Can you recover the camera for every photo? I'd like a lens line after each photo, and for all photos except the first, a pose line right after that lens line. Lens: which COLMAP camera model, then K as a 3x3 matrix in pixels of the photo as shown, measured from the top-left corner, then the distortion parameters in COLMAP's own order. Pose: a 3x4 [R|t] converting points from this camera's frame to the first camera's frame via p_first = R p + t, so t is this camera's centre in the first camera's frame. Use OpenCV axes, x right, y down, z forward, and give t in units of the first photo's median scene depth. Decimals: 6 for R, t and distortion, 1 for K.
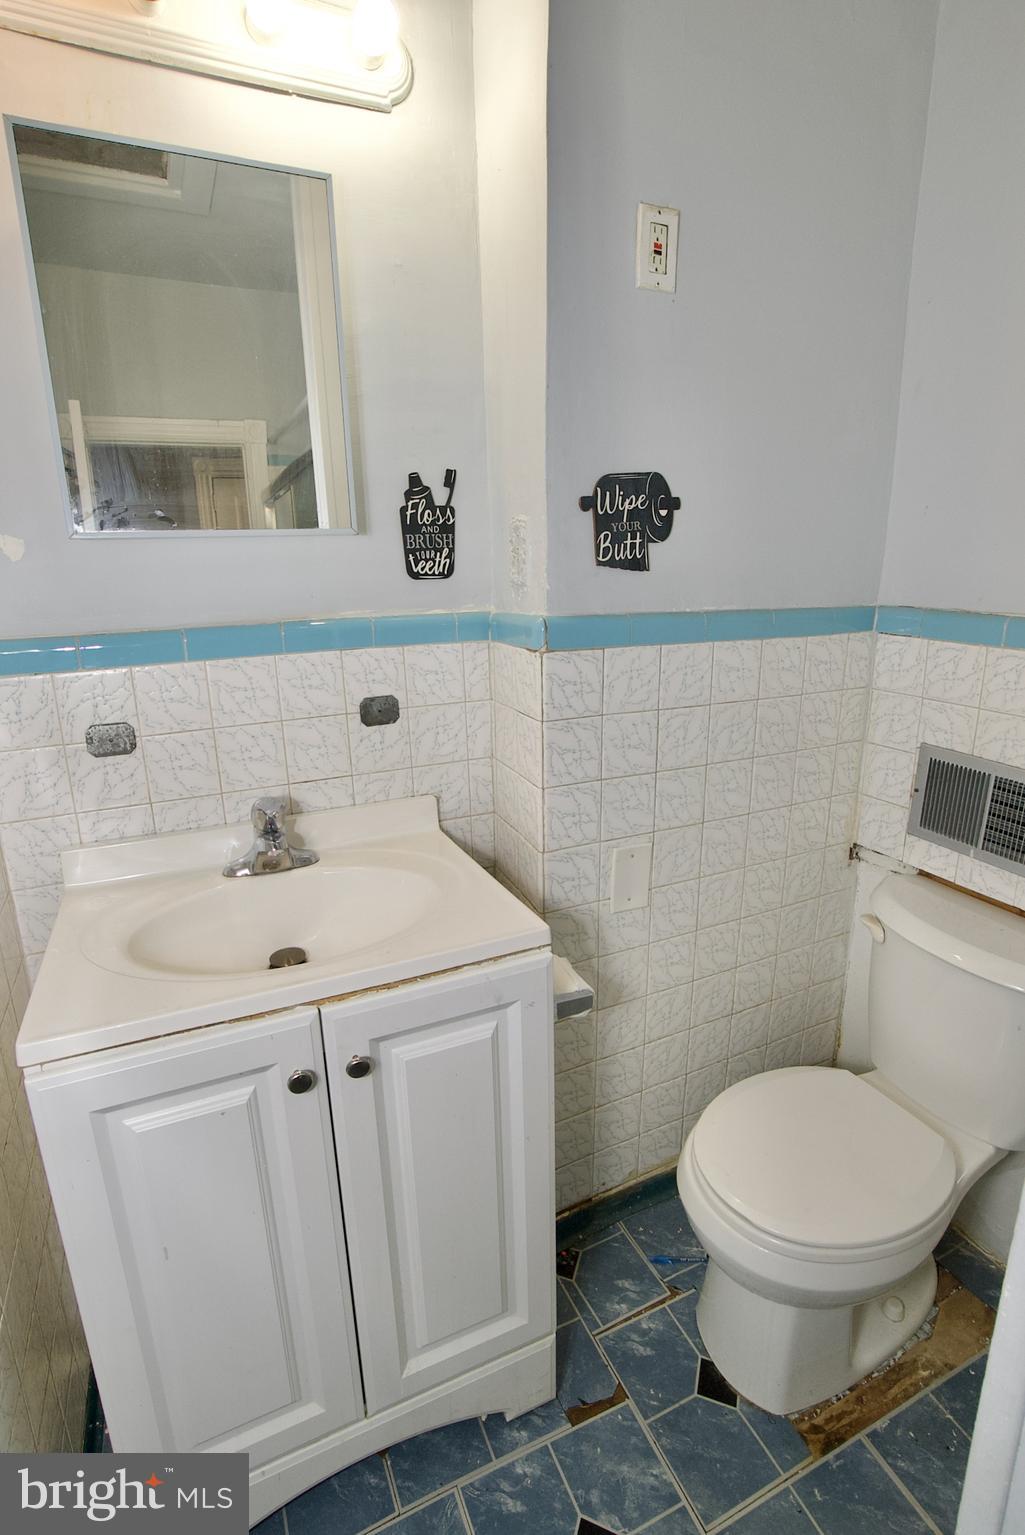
lens RADIAL K [[702.4, 0, 479.7], [0, 702.4, 765.1], [0, 0, 1]] dist [-0.065217, 0.030935]
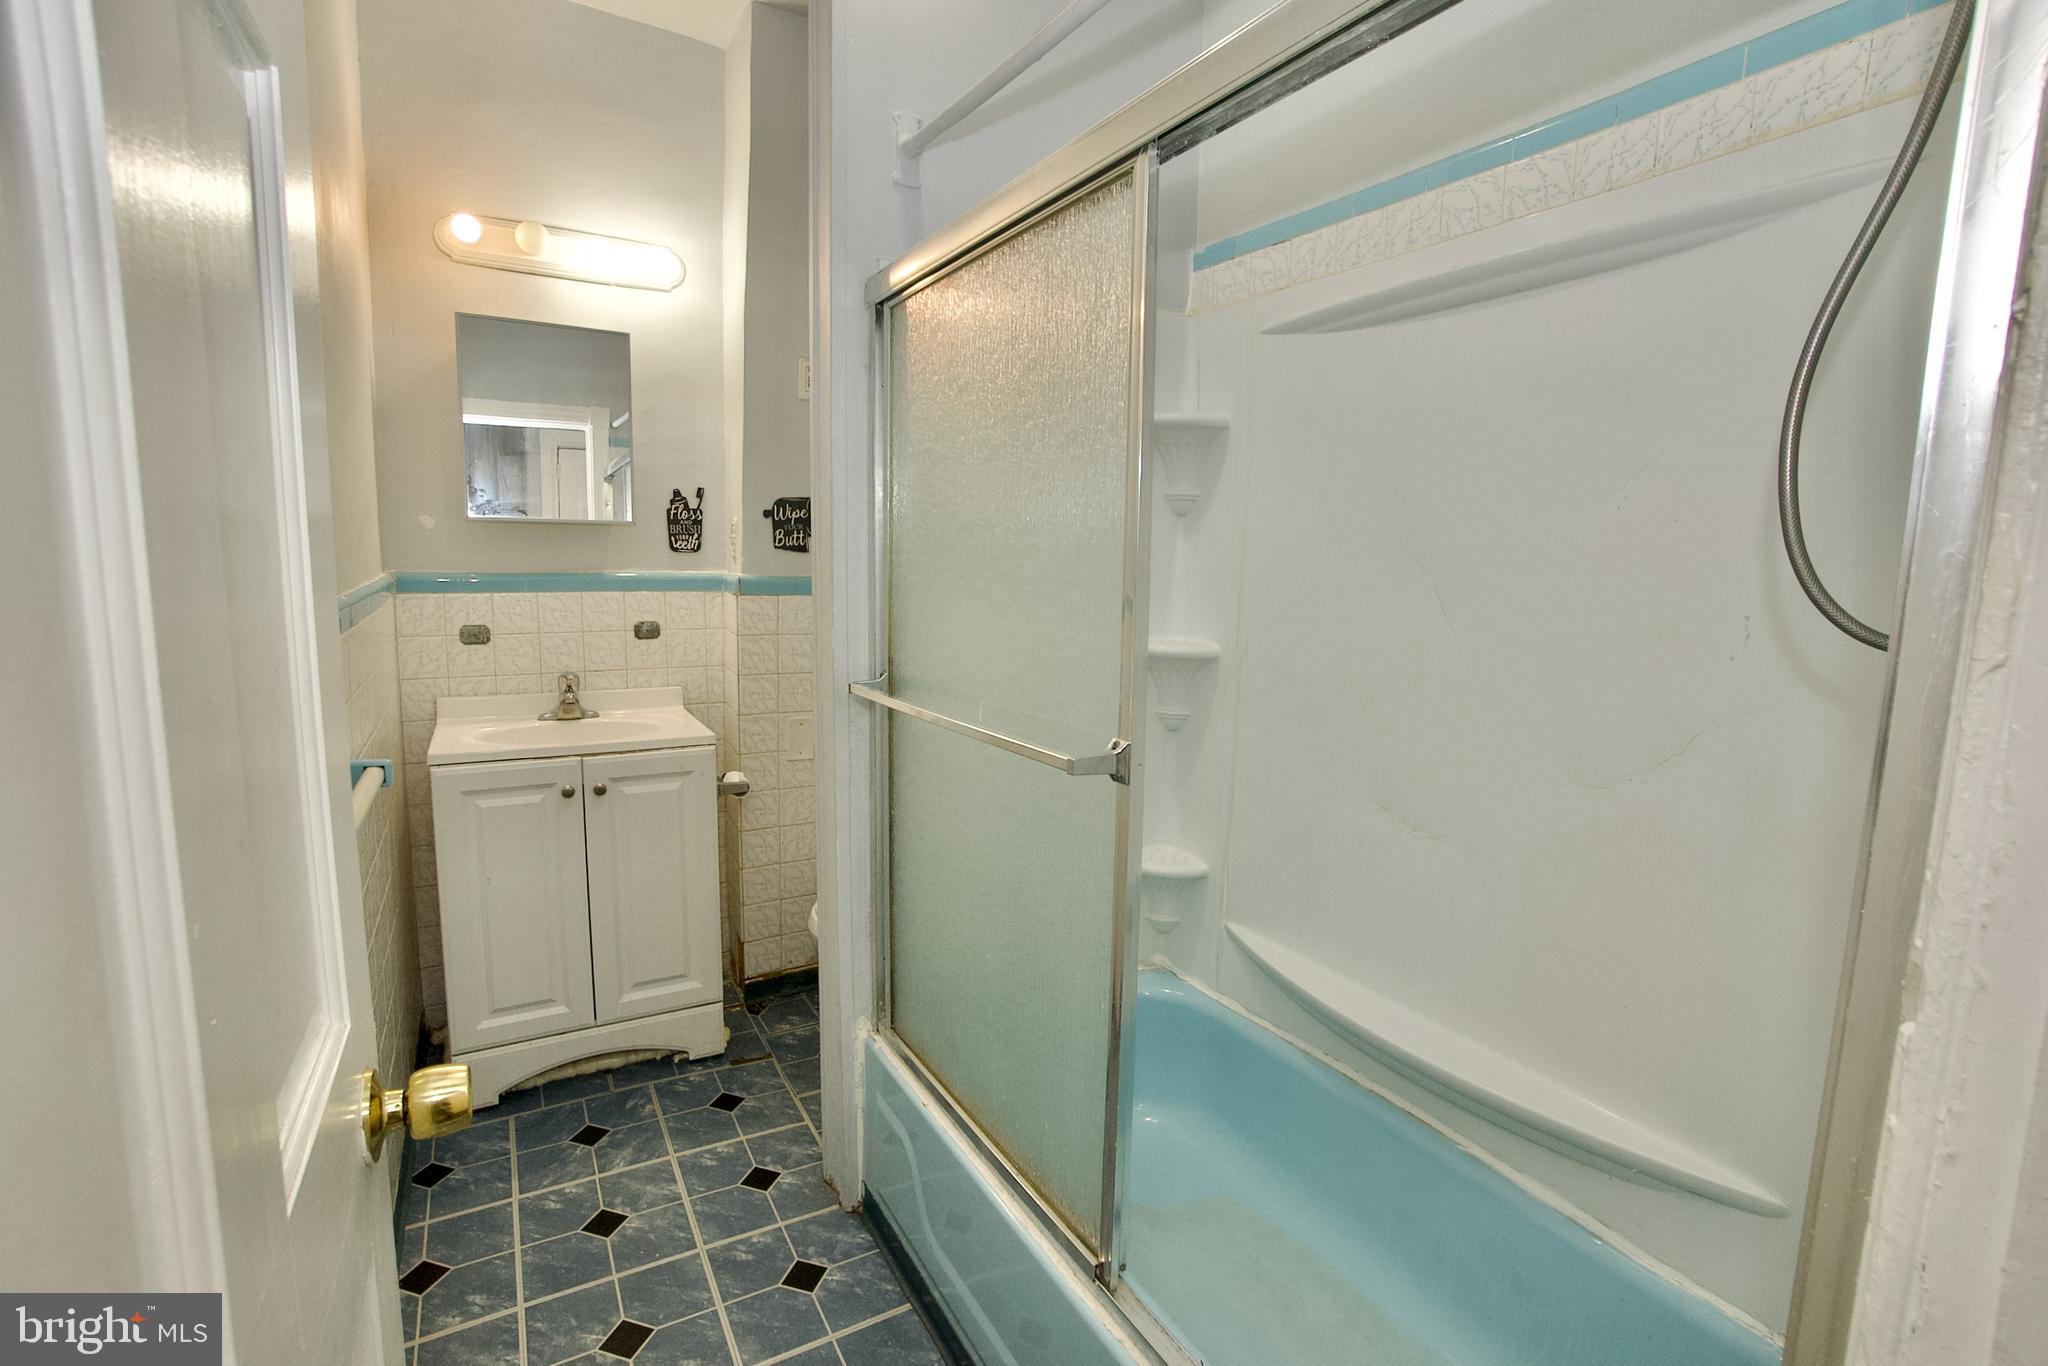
lens RADIAL K [[937.2, 0, 1032.0], [0, 937.2, 678.3], [0, 0, 1]] dist [-0.065217, 0.030935]
pose [[0.991878, 0.032721, 0.122916, 0.516910], [-0.015811, 0.990567, -0.136110, 0.335108], [-0.126210, 0.133062, 0.983039, -1.296906]]
